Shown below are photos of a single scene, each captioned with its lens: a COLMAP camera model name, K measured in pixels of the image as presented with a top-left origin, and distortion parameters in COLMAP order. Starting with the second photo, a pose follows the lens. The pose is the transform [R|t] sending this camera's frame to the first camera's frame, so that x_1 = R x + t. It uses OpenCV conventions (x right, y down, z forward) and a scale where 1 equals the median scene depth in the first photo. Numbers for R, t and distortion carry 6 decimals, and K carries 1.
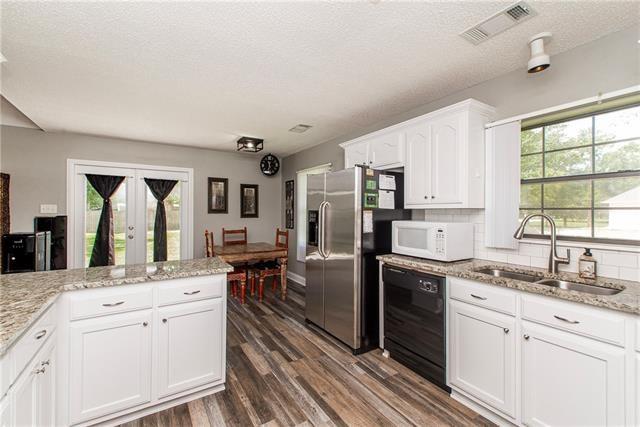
lens RADIAL K [[293.1, 0, 344.4], [0, 293.1, 211.9], [0, 0, 1]] dist [0.002806, 0.000160]
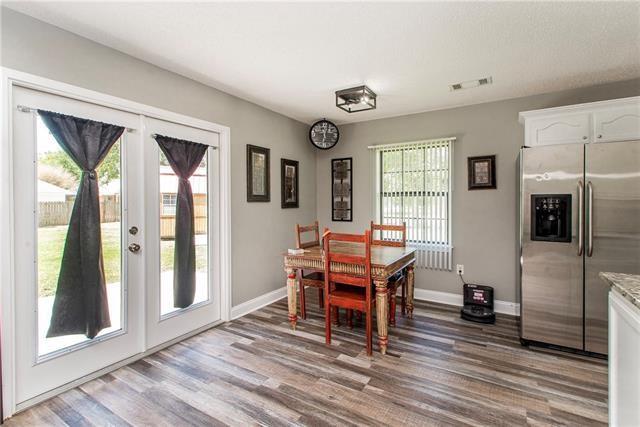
lens RADIAL K [[293.1, 0, 331.3], [0, 293.1, 201.9], [0, 0, 1]] dist [0.002806, 0.000160]
pose [[0.895985, -0.007229, 0.444024, -0.619136], [0.009310, 0.999954, -0.002506, 0.009111], [-0.443986, 0.006380, 0.896011, 0.380673]]
